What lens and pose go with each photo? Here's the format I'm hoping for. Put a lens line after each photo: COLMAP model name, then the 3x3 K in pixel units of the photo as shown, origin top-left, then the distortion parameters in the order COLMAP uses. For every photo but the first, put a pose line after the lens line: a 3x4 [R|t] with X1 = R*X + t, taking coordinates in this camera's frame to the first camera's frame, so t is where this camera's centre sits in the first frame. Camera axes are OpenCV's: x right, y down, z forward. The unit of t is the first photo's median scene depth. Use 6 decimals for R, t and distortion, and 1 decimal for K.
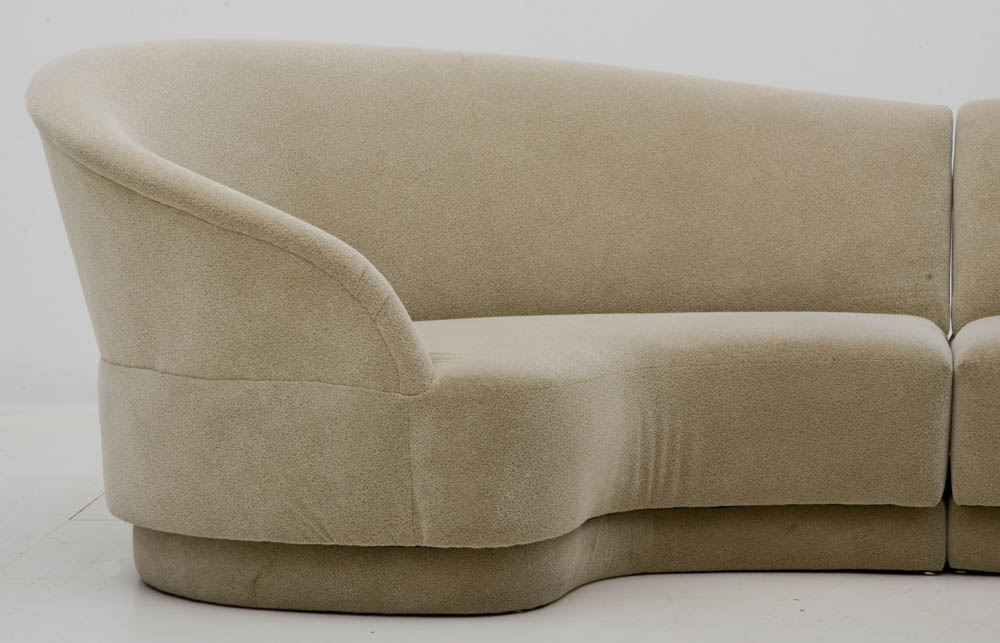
lens RADIAL K [[2636.5, 0, 500.0], [0, 2636.5, 325.6], [0, 0, 1]] dist [0.504681, 0.000000]
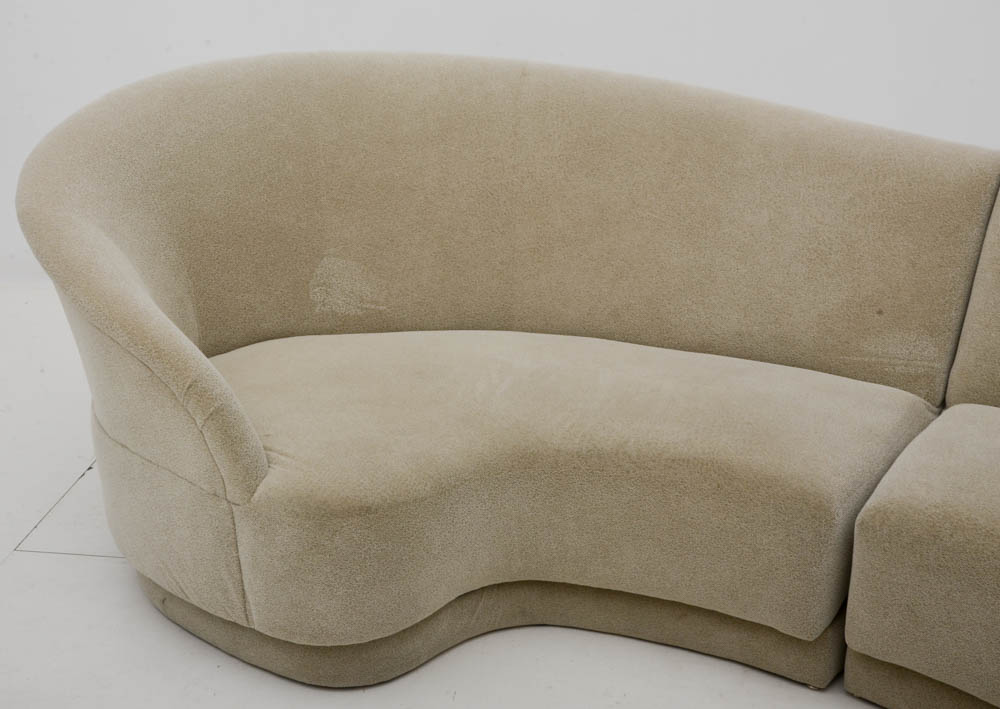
lens RADIAL K [[1358.0, 0, 461.7], [0, 1358.0, 361.3], [0, 0, 1]] dist [0.088256, 0.000000]
pose [[0.899136, 0.160842, -0.407044, 0.253452], [-0.031500, 0.951395, 0.306359, -0.192469], [0.436534, -0.262637, 0.860500, 0.584784]]
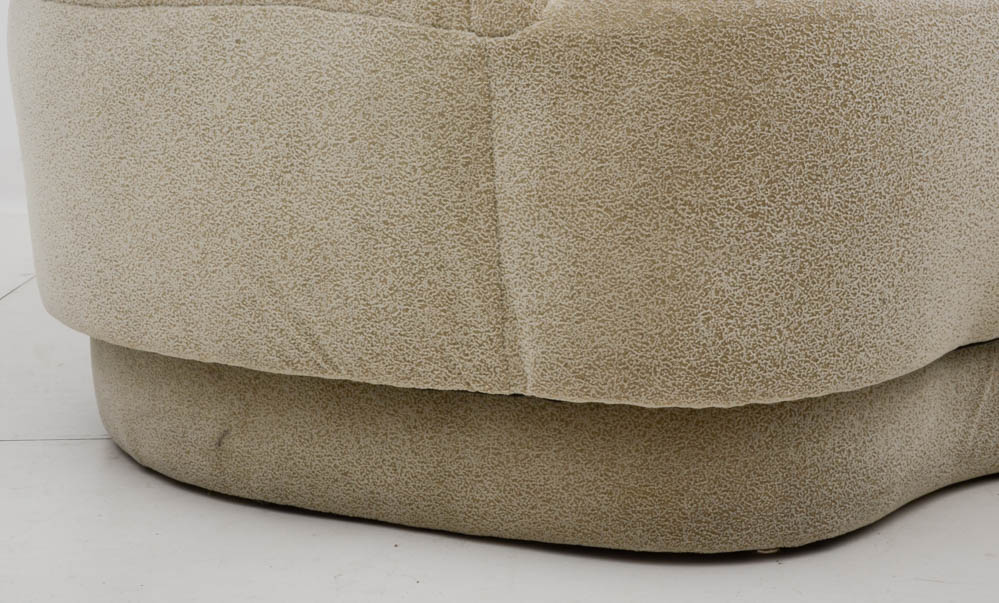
lens RADIAL K [[1803.5, 0, 489.8], [0, 1803.5, 326.9], [0, 0, 1]] dist [0.322443, 0.000000]
pose [[0.957947, 0.044028, -0.283546, 0.047598], [-0.019354, 0.995822, 0.089241, 0.045901], [0.286290, -0.080000, 0.954797, 0.715818]]
